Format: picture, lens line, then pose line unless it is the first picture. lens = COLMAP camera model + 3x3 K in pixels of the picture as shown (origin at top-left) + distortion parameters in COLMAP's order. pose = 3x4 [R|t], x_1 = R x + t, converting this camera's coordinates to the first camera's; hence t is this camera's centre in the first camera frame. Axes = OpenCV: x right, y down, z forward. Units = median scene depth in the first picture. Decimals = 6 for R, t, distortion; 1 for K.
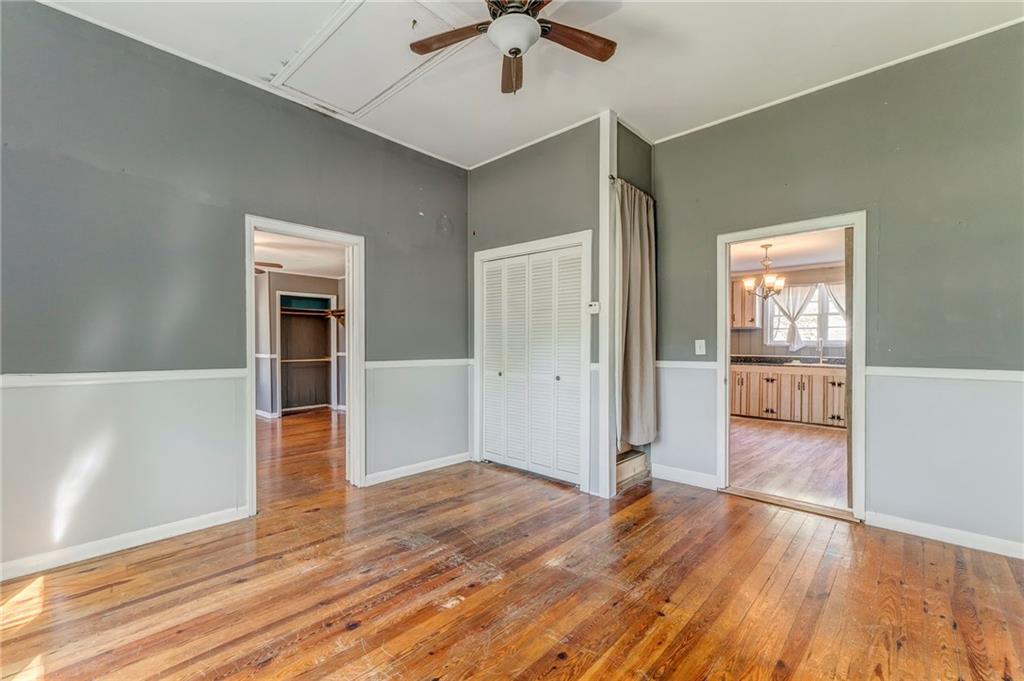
lens RADIAL K [[439.2, 0, 515.0], [0, 439.2, 348.6], [0, 0, 1]] dist [0.009189, 0.000118]
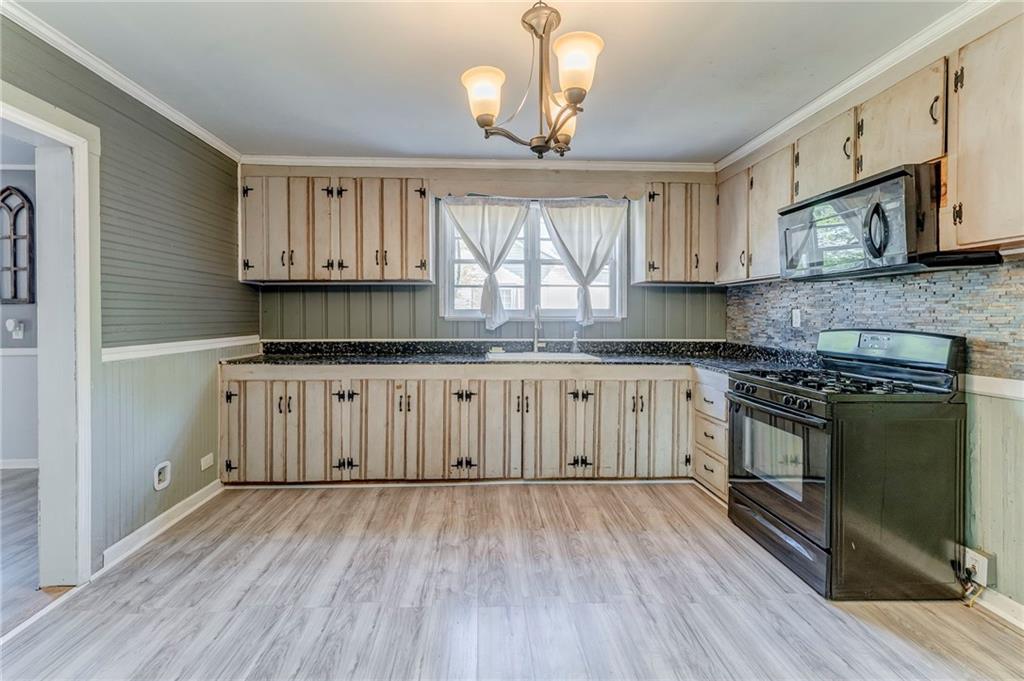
lens RADIAL K [[445.1, 0, 493.3], [0, 445.1, 317.0], [0, 0, 1]] dist [0.001371, 0.000092]
pose [[0.710857, -0.007627, 0.703295, 0.537202], [0.008570, 0.999961, 0.002182, -0.020461], [-0.703284, 0.004476, 0.710895, 1.267158]]
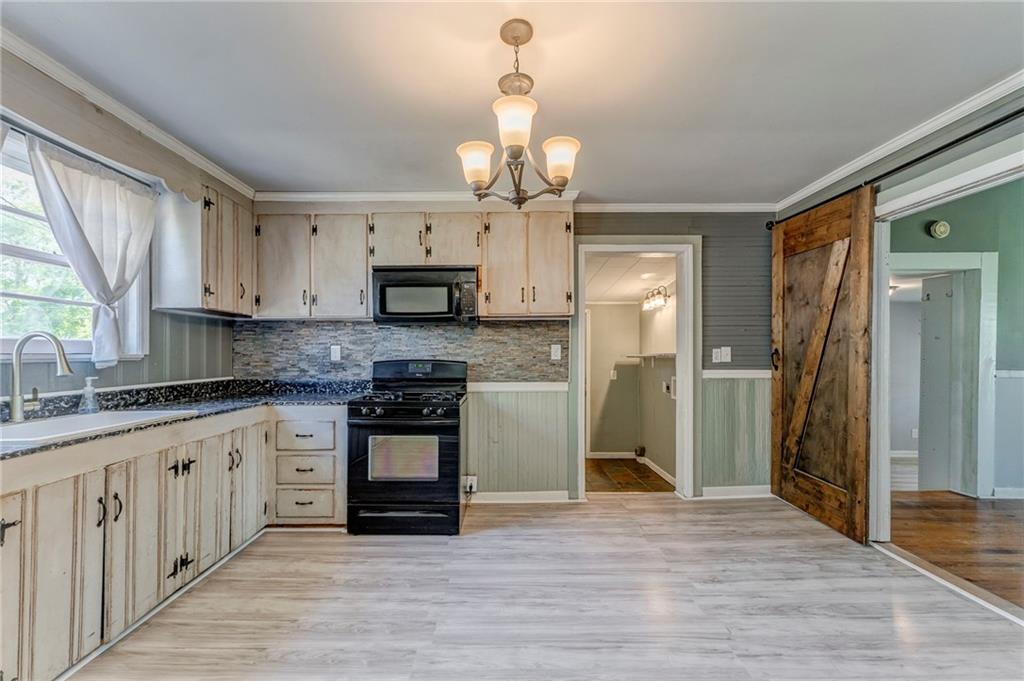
lens RADIAL K [[442.1, 0, 507.1], [0, 442.1, 348.8], [0, 0, 1]] dist [0.006908, -0.000165]
pose [[-0.682702, 0.000039, 0.730697, 0.535274], [0.003972, 0.999985, 0.003657, -0.023435], [-0.730686, 0.005399, -0.682693, 1.880709]]
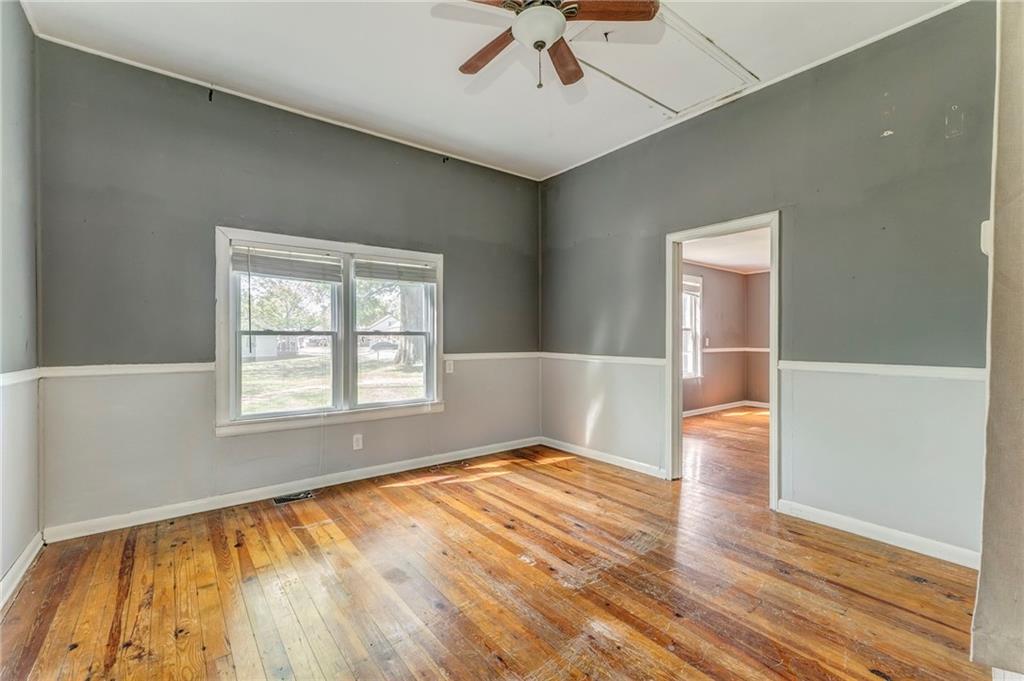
lens RADIAL K [[442.1, 0, 507.1], [0, 442.1, 348.8], [0, 0, 1]] dist [0.006908, -0.000165]
pose [[-0.170760, 0.022905, -0.985046, 0.597737], [-0.011194, 0.999620, 0.025184, -0.010412], [0.985249, 0.015327, -0.170439, 0.667113]]
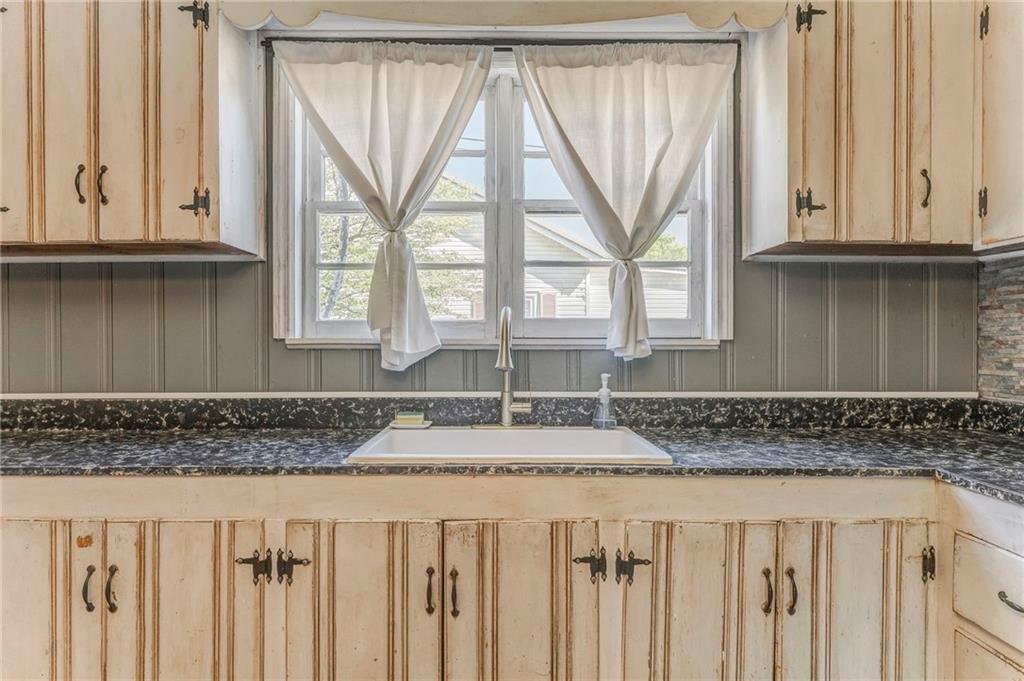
lens RADIAL K [[584.5, 0, 504.0], [0, 584.5, 341.2], [0, 0, 1]] dist [-0.002335, -0.001444]
pose [[0.732219, -0.010417, 0.680990, 0.969206], [0.011560, 0.999929, 0.002866, -0.016371], [-0.680972, 0.005774, 0.732287, 1.539271]]
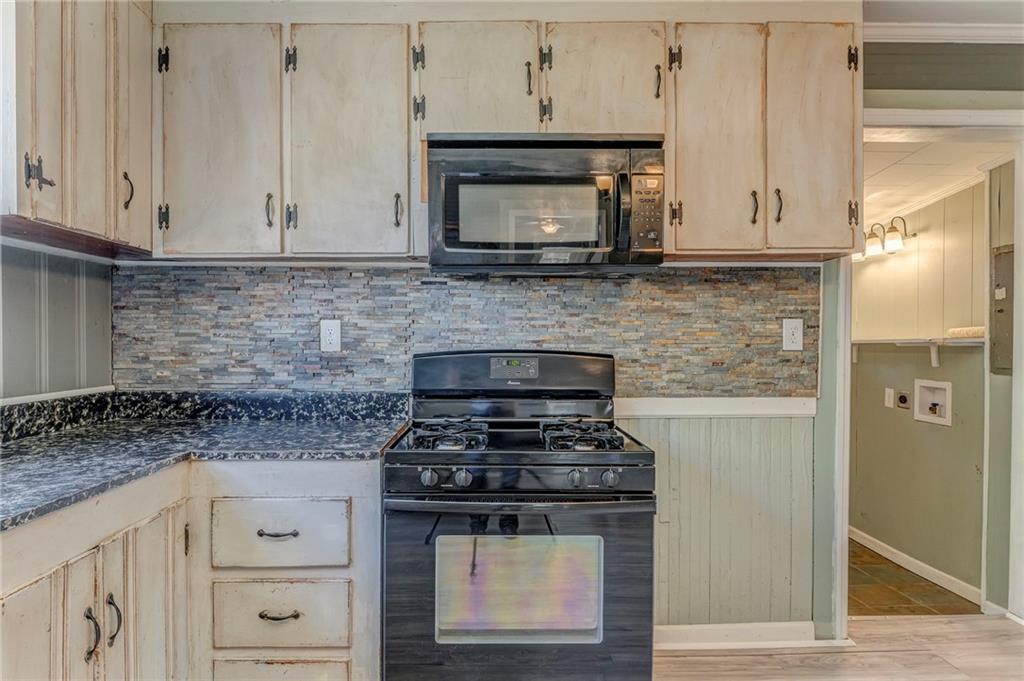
lens RADIAL K [[584.5, 0, 504.0], [0, 584.5, 341.2], [0, 0, 1]] dist [-0.002335, -0.001444]
pose [[-0.689153, -0.012886, 0.724501, 0.965230], [0.001900, 0.999806, 0.019590, -0.017466], [-0.724613, 0.014877, -0.688995, 1.773182]]
